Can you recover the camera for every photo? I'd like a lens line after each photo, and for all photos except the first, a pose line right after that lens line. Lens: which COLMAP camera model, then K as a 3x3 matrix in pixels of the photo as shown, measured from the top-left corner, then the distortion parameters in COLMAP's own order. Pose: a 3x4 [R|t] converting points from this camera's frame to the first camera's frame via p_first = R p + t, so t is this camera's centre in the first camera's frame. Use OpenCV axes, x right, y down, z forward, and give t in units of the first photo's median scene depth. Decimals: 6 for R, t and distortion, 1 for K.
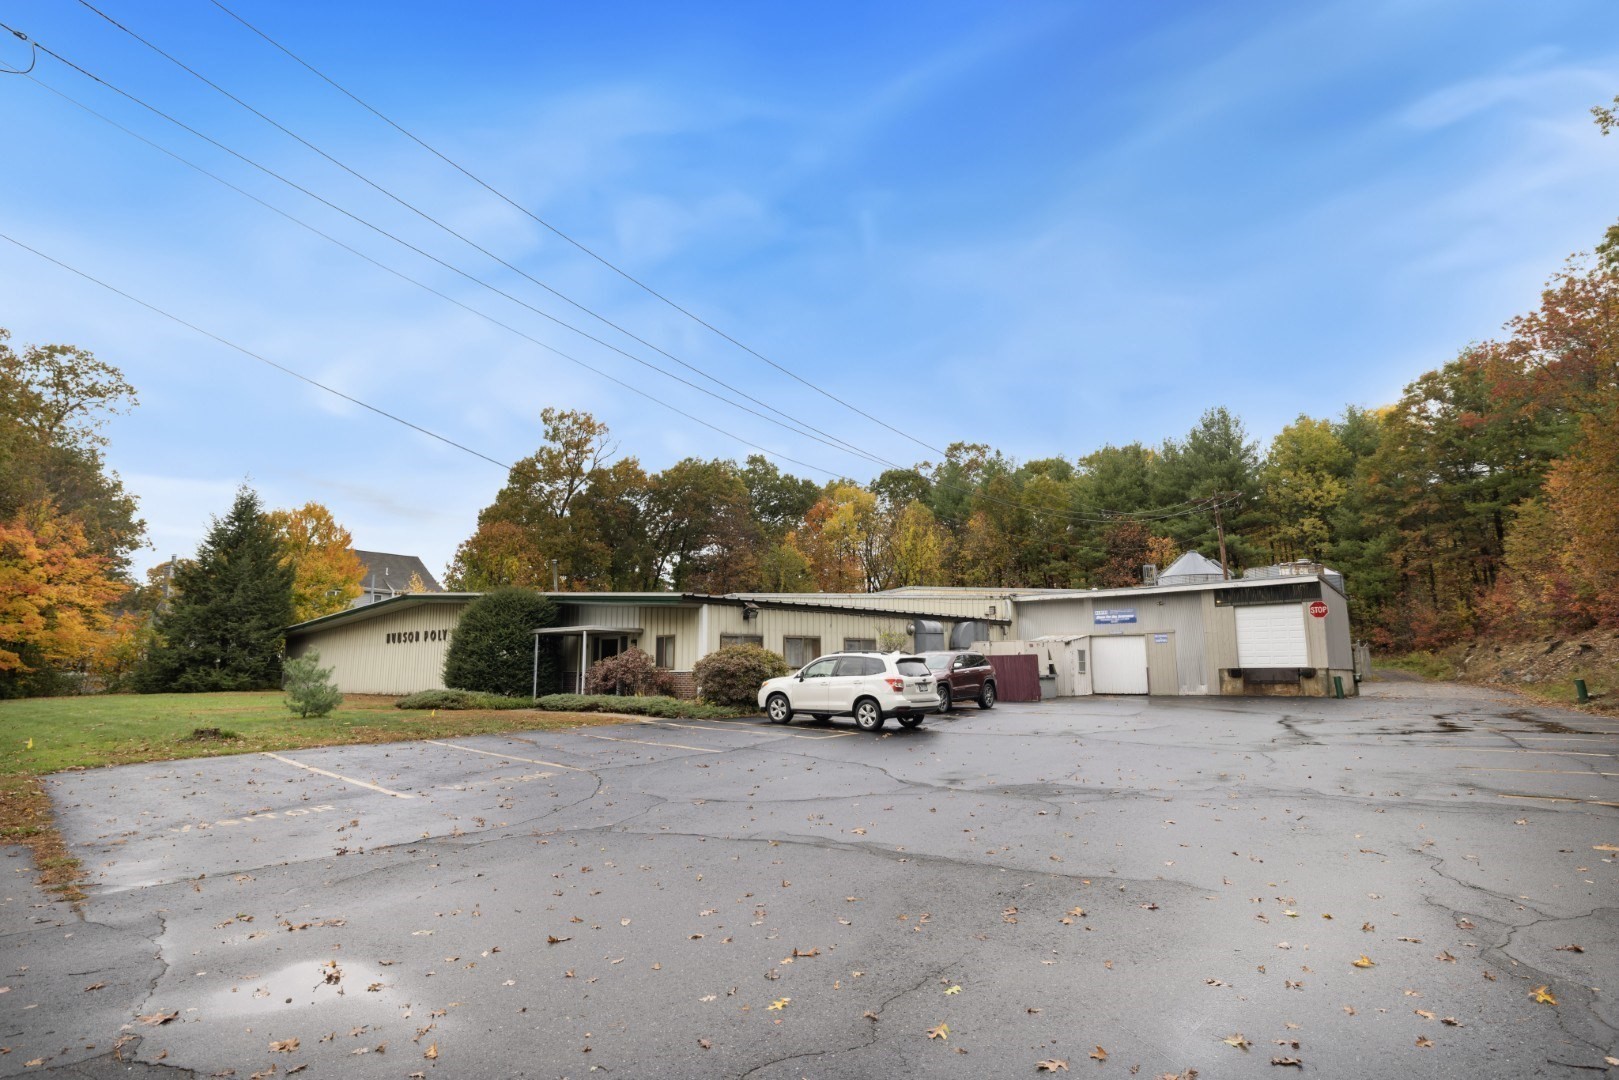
lens RADIAL K [[867.8, 0, 814.9], [0, 867.8, 518.2], [0, 0, 1]] dist [-0.000150, 0.000046]
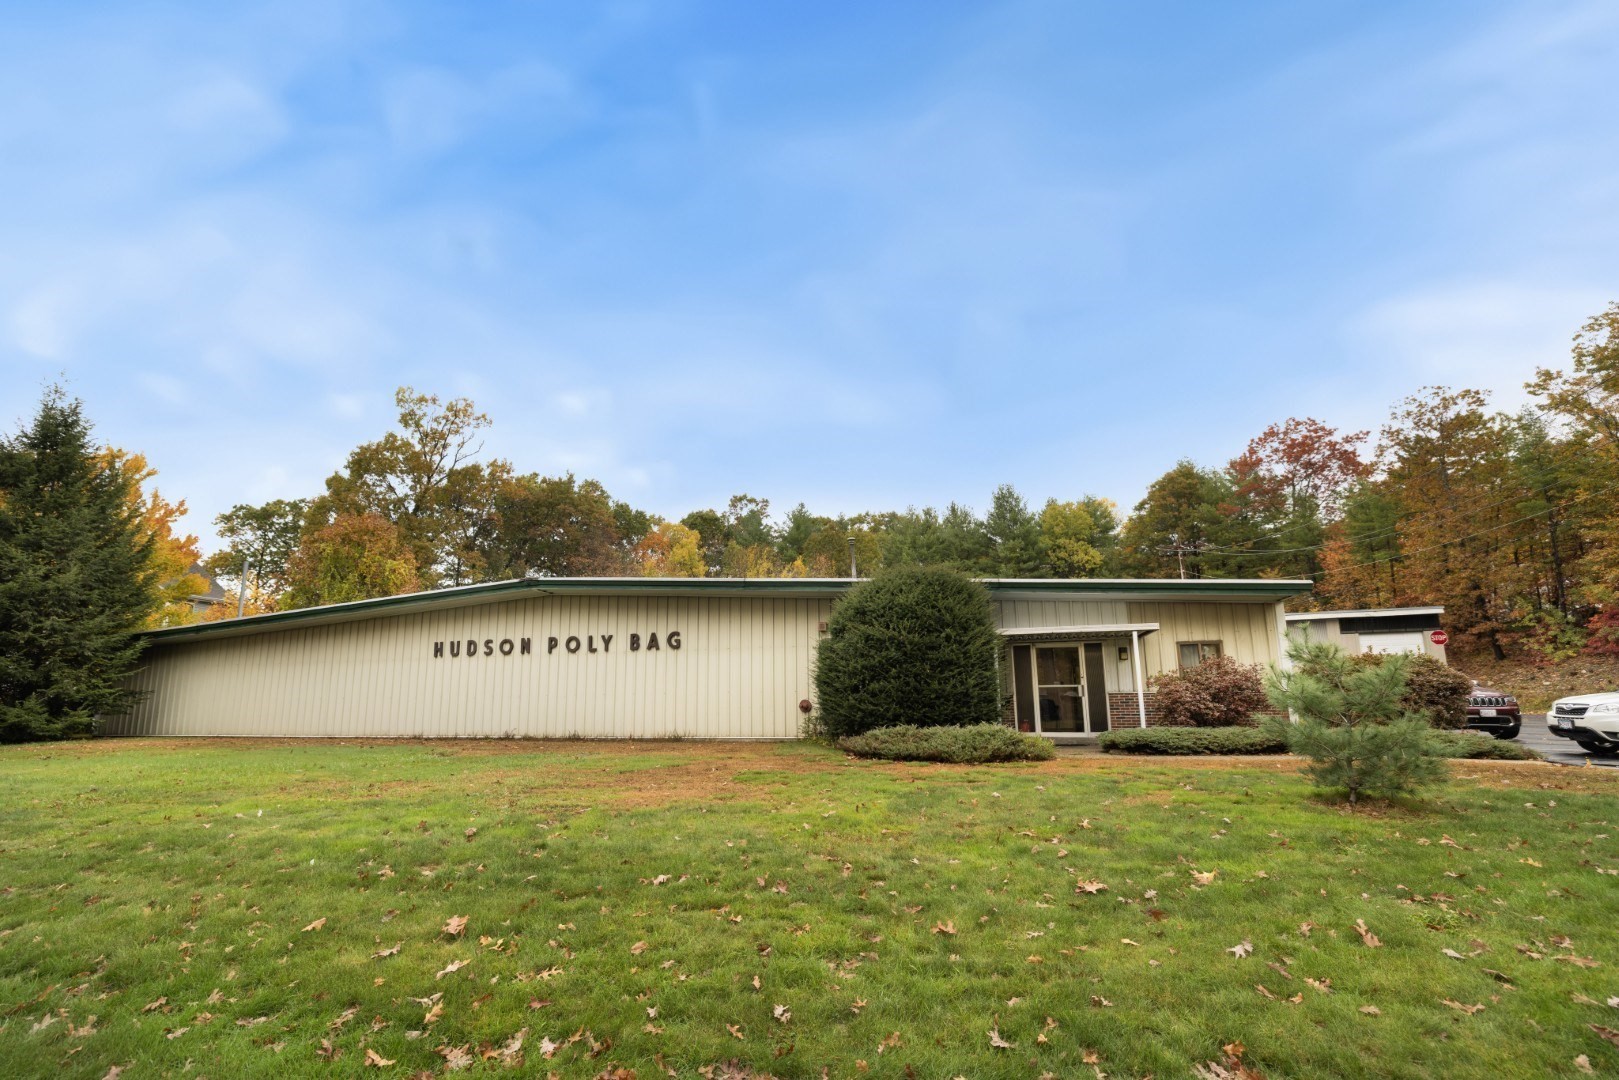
lens RADIAL K [[709.7, 0, 777.7], [0, 709.7, 578.3], [0, 0, 1]] dist [0.001573, -0.000107]
pose [[0.898431, 0.064224, 0.434393, -0.447251], [-0.065741, 0.997770, -0.011549, 0.068060], [-0.434166, -0.018182, 0.900650, 0.377370]]
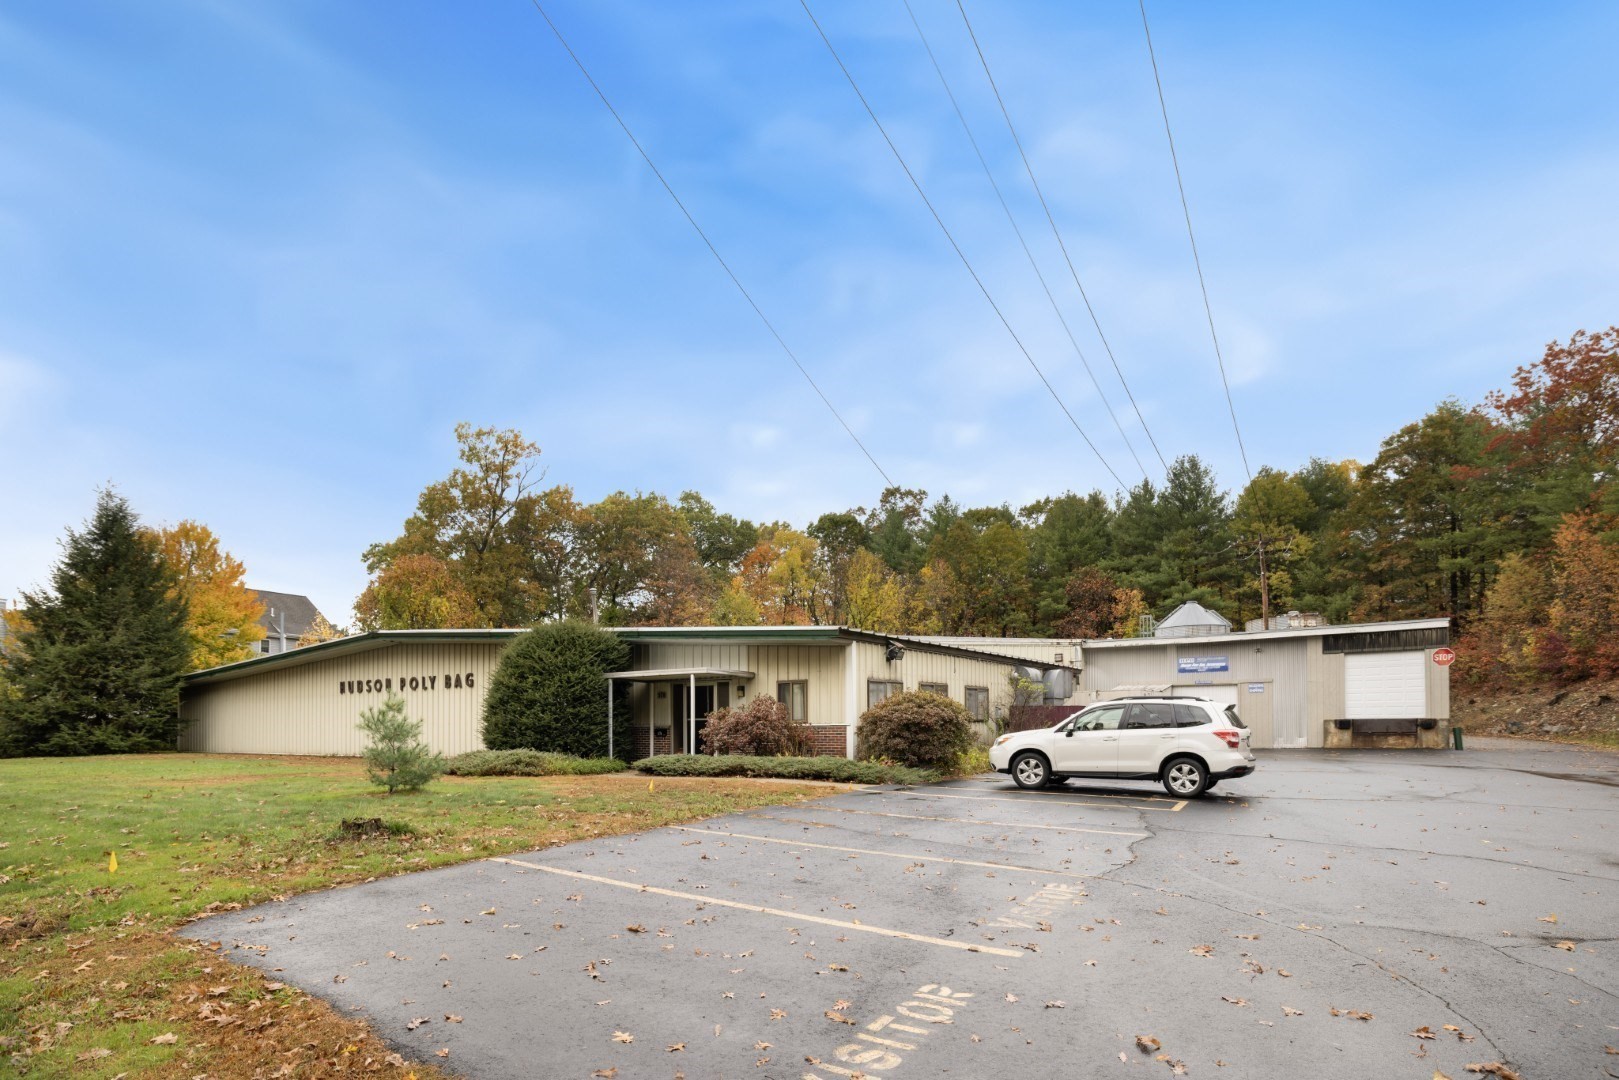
lens RADIAL K [[870.0, 0, 810.8], [0, 870.0, 701.1], [0, 0, 1]] dist [-0.001379, -0.000558]
pose [[0.988496, -0.000534, 0.151244, -0.165450], [-0.021298, 0.989539, 0.142688, 0.023780], [-0.149738, -0.144268, 0.978144, 0.129107]]
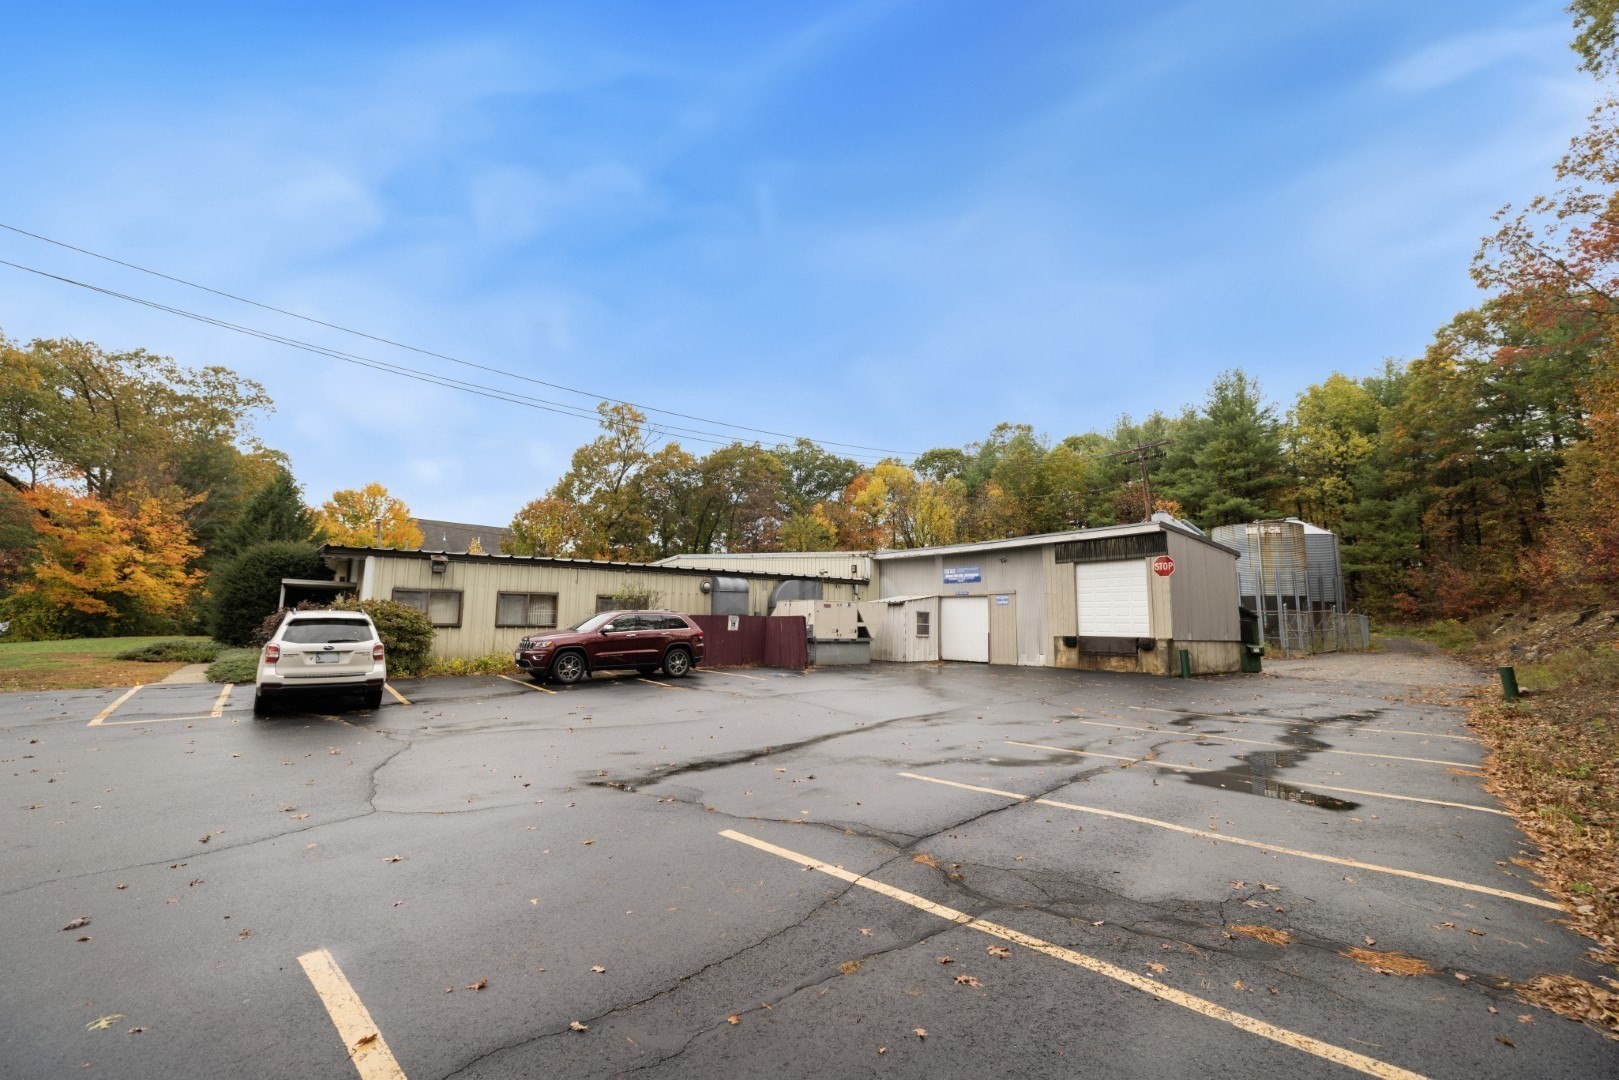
lens RADIAL K [[688.3, 0, 814.4], [0, 688.3, 515.4], [0, 0, 1]] dist [0.001206, 0.000188]
pose [[0.976384, -0.014815, -0.215532, 0.287345], [0.018499, 0.999715, 0.015089, 0.030602], [0.215247, -0.018719, 0.976380, 0.220732]]
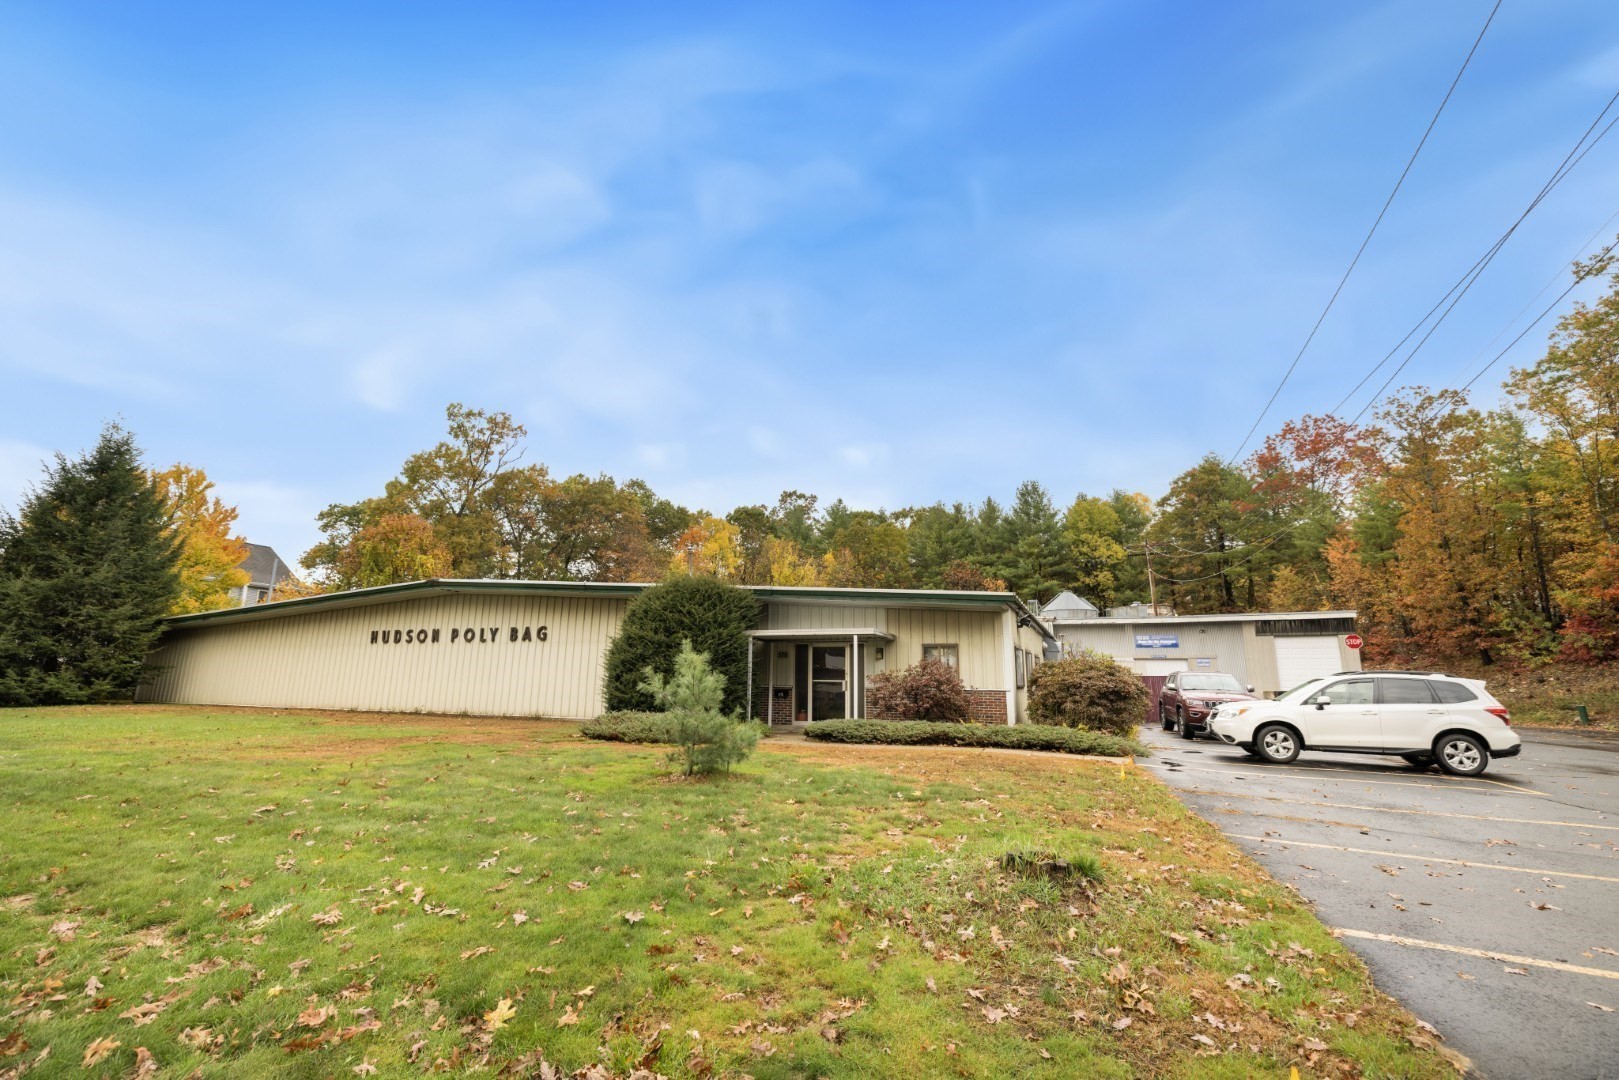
lens RADIAL K [[691.0, 0, 802.3], [0, 691.0, 532.4], [0, 0, 1]] dist [0.001892, 0.000314]
pose [[0.939711, 0.087395, 0.330613, -0.310280], [-0.074096, 0.995861, -0.052644, 0.044886], [-0.333846, 0.024973, 0.942297, 0.261122]]
